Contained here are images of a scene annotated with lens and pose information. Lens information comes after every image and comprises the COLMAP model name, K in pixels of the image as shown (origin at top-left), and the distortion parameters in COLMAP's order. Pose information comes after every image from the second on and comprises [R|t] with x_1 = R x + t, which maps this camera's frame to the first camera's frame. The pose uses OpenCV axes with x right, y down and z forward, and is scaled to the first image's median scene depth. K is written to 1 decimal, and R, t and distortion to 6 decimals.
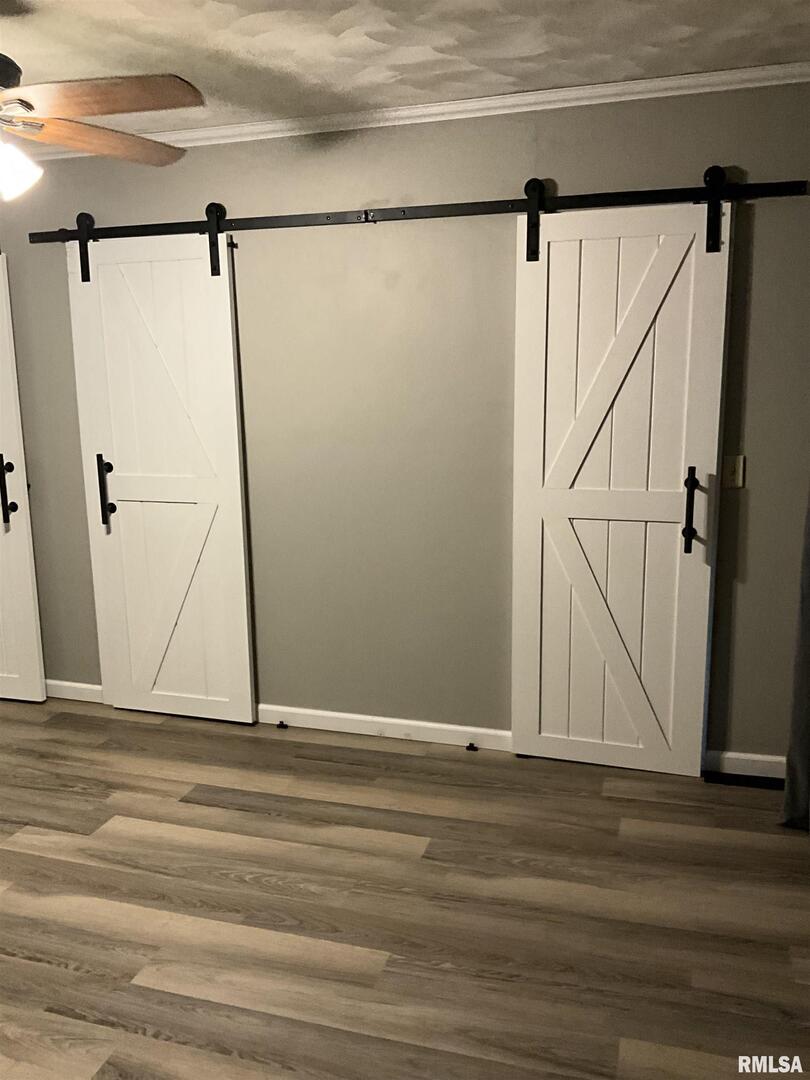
lens RADIAL K [[900.3, 0, 405.3], [0, 900.3, 541.0], [0, 0, 1]] dist [0.028638, -0.062690]
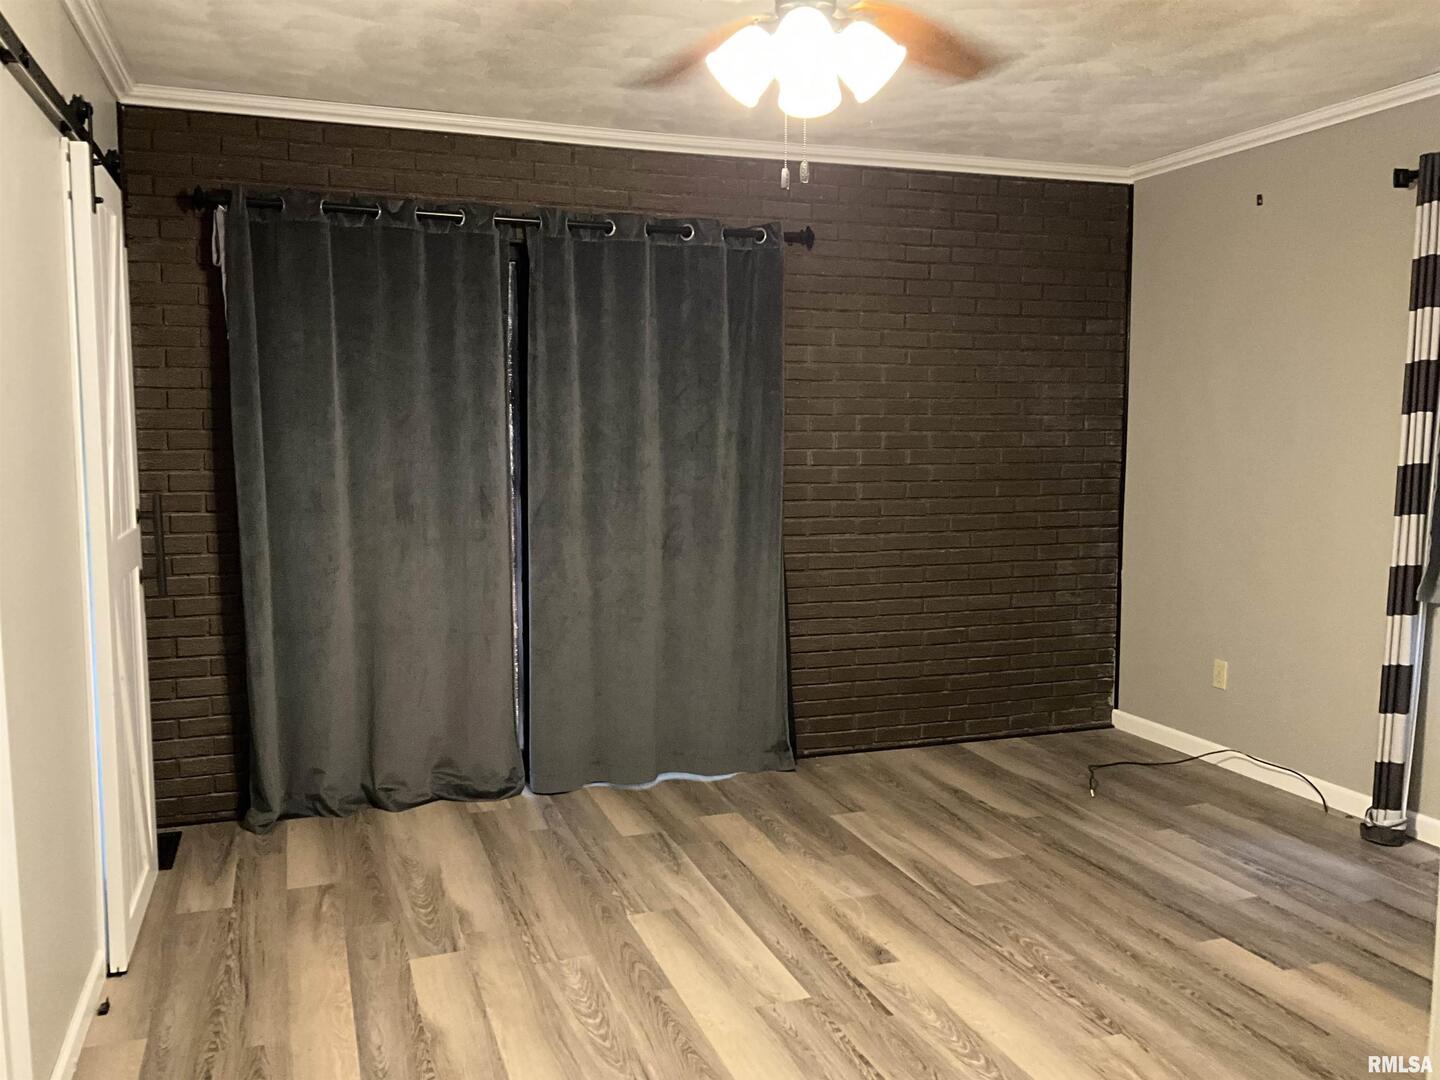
lens RADIAL K [[1200.4, 0, 718.3], [0, 1200.4, 543.2], [0, 0, 1]] dist [0.028638, -0.062690]
pose [[-0.603630, -0.068019, 0.794358, -1.122223], [0.167680, 0.963237, 0.209899, -0.233374], [-0.779432, 0.259899, -0.570033, 1.538307]]
